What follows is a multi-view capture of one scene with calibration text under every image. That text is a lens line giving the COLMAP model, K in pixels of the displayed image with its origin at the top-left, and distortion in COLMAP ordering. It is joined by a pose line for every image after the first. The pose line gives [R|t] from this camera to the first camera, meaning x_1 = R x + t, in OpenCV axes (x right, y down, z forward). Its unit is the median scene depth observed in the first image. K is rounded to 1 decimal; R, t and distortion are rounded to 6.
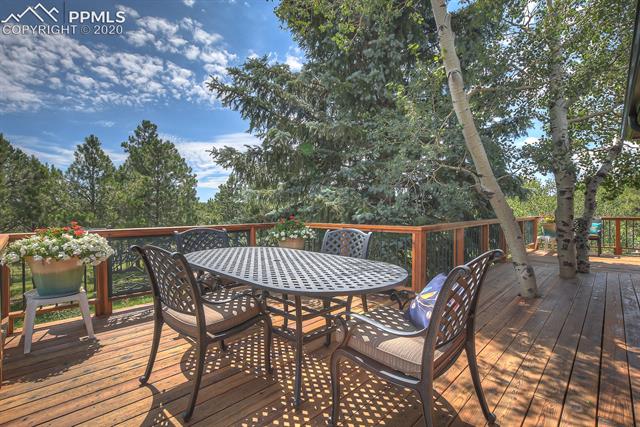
lens RADIAL K [[299.0, 0, 317.3], [0, 299.0, 216.3], [0, 0, 1]] dist [-0.013107, 0.000628]
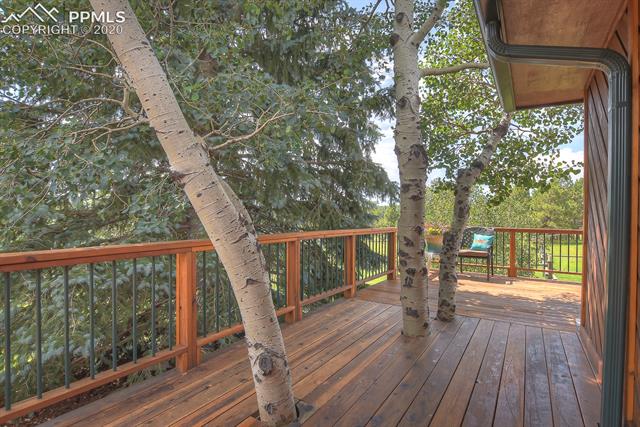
lens RADIAL K [[299.0, 0, 322.9], [0, 299.0, 214.5], [0, 0, 1]] dist [-0.013107, 0.000628]
pose [[0.985135, 0.023344, 0.170187, 0.442606], [-0.021163, 0.999669, -0.014616, -0.012460], [-0.170472, 0.010797, 0.985303, 0.353852]]
